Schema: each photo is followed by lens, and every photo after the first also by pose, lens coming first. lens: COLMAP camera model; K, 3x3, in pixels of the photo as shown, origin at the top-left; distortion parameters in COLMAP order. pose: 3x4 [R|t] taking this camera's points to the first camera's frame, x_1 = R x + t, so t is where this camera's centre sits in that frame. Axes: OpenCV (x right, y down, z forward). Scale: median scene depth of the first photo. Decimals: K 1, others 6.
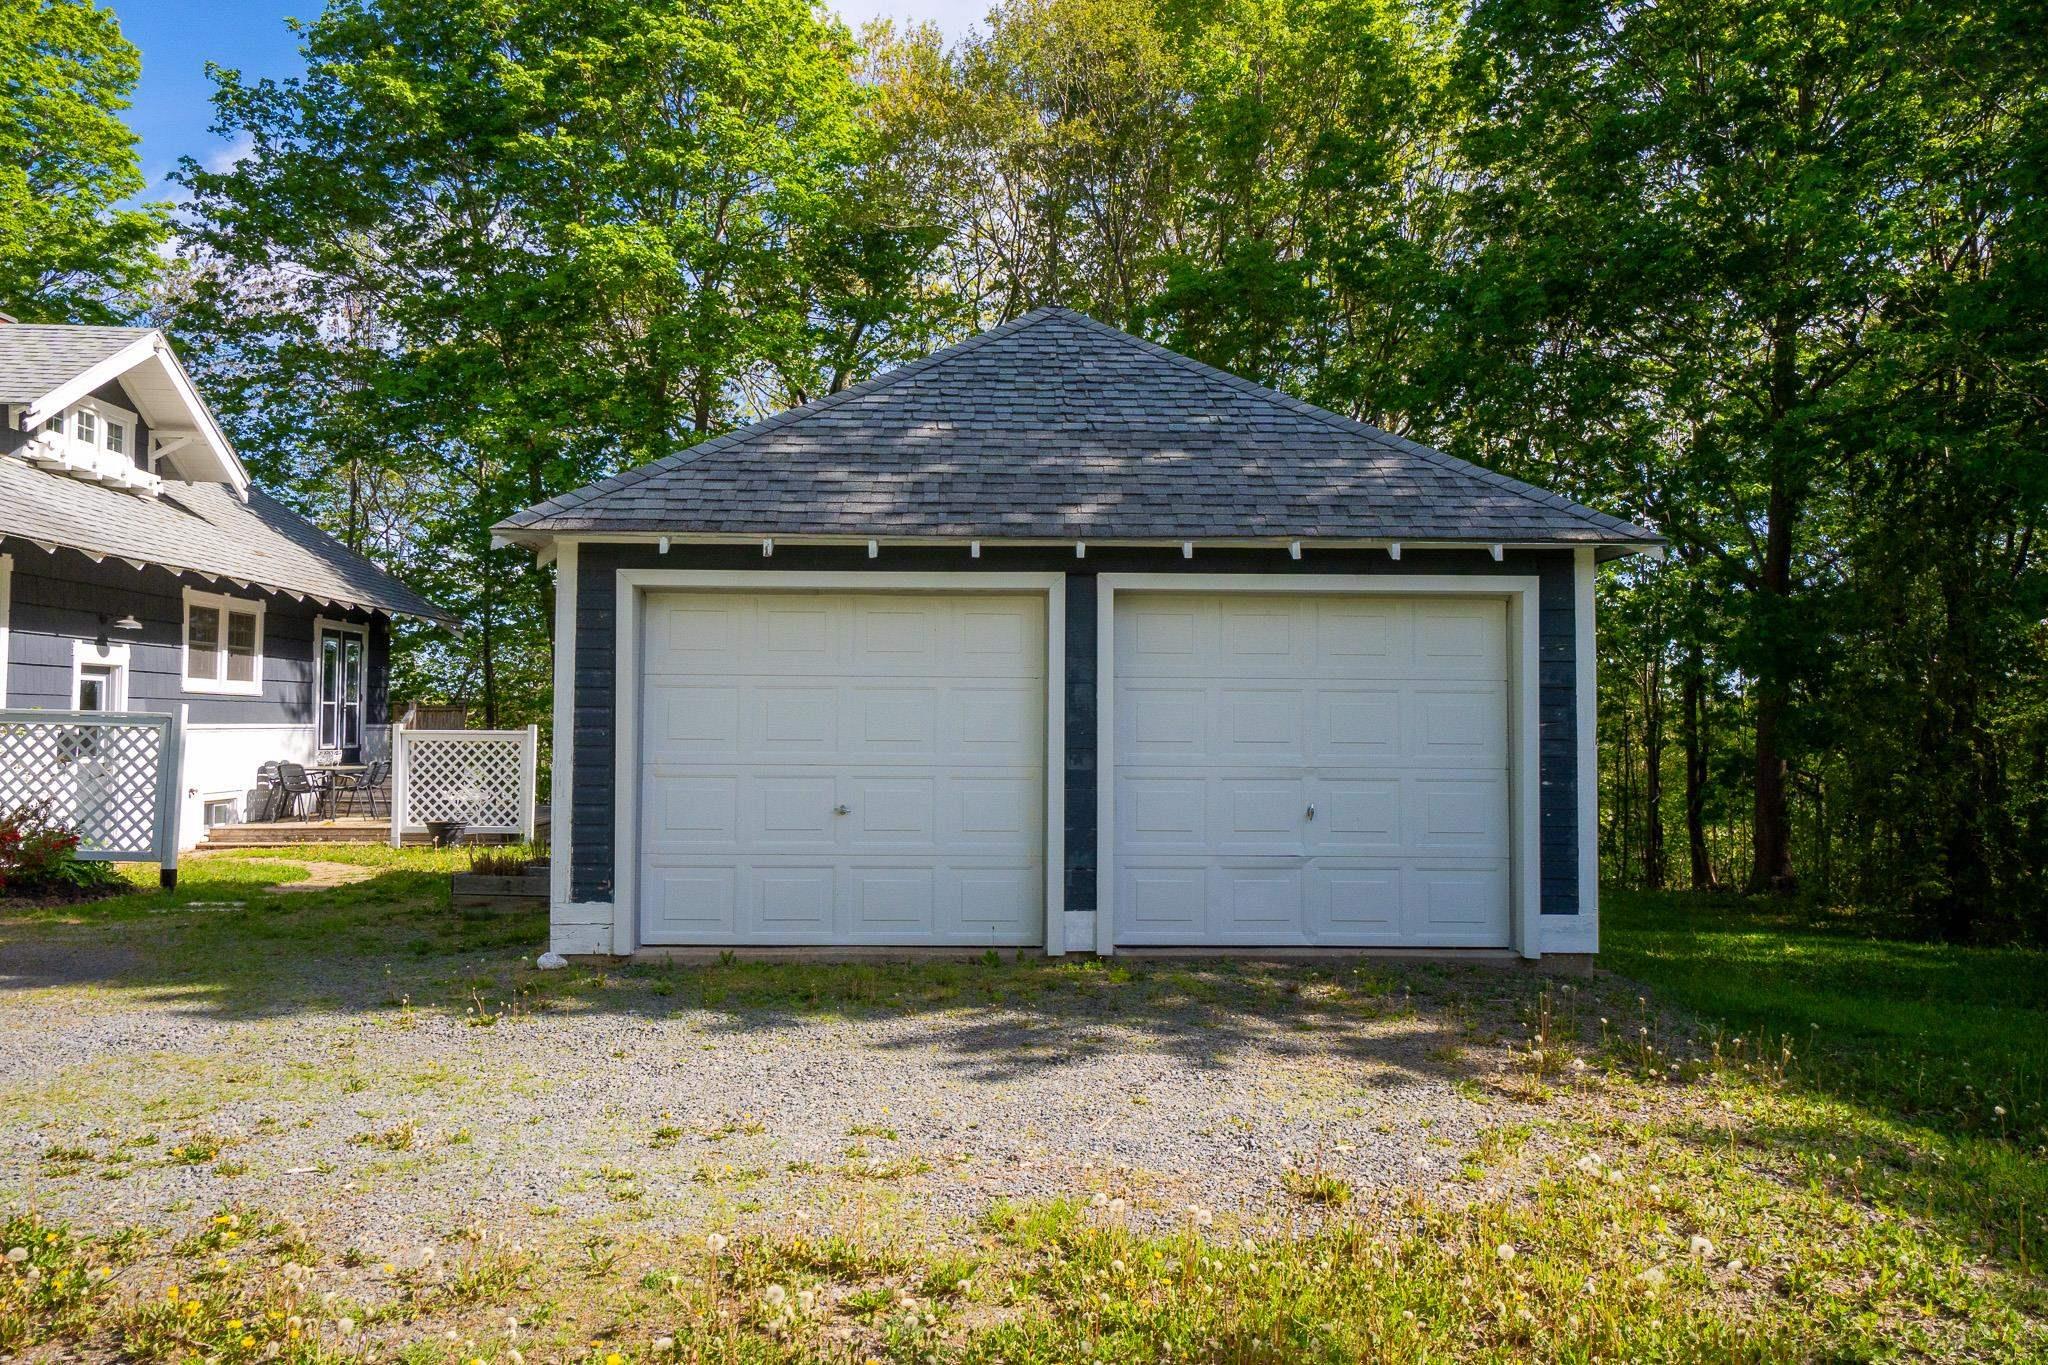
lens RADIAL K [[1554.4, 0, 1012.0], [0, 1554.4, 664.1], [0, 0, 1]] dist [0.038163, 0.004439]
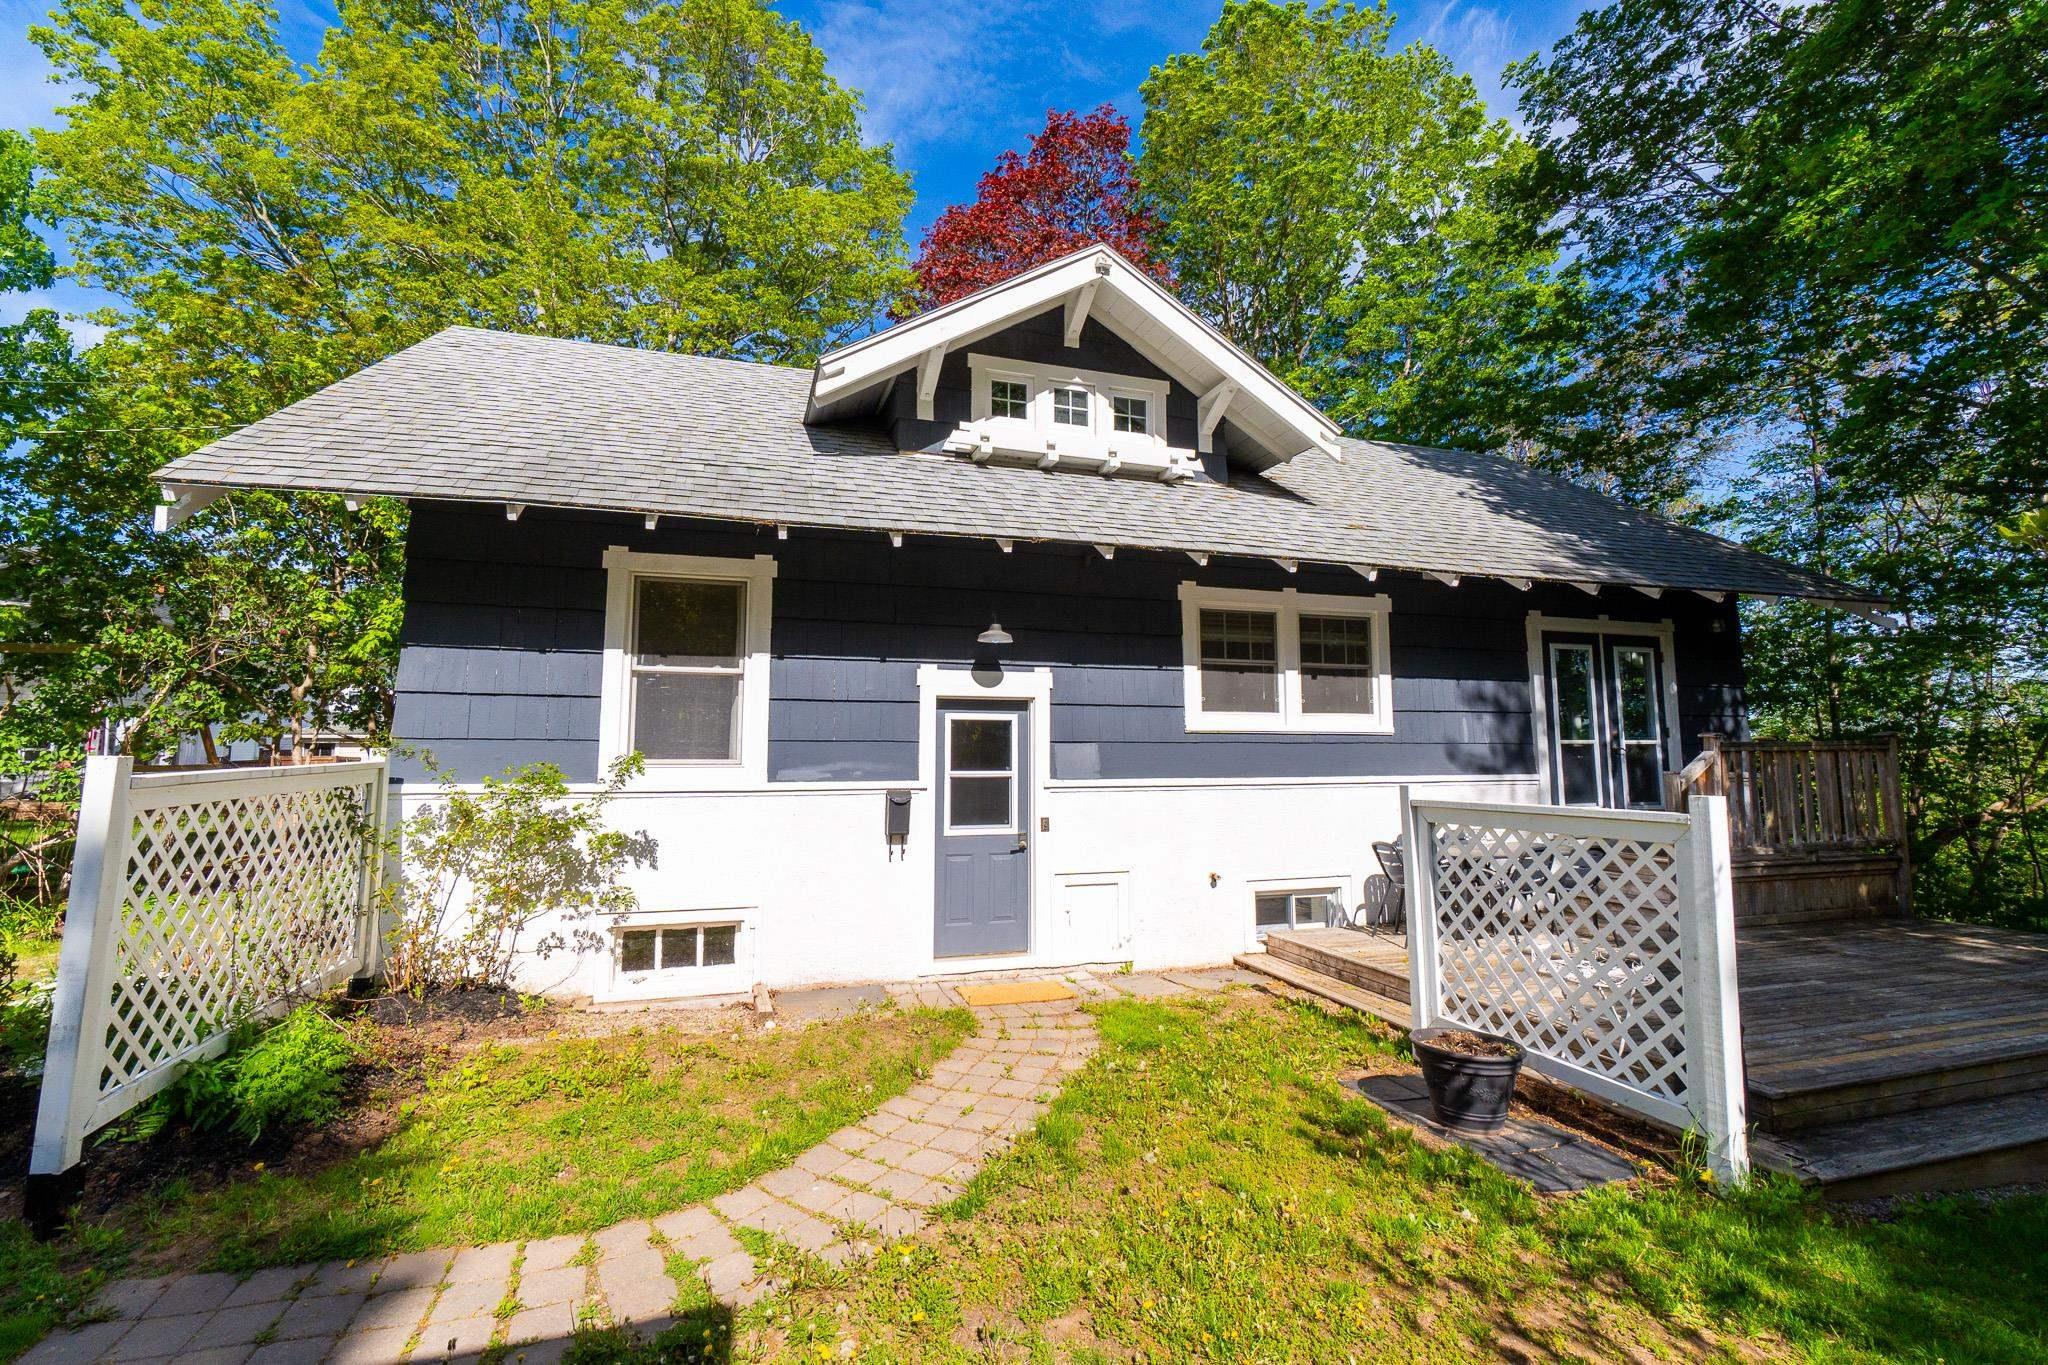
lens RADIAL K [[888.5, 0, 1019.7], [0, 888.5, 670.6], [0, 0, 1]] dist [0.001168, -0.000017]
pose [[0.270506, -0.102606, -0.957235, -0.165423], [0.042244, 0.994612, -0.094675, 0.024367], [0.961791, -0.014827, 0.273383, 0.809718]]
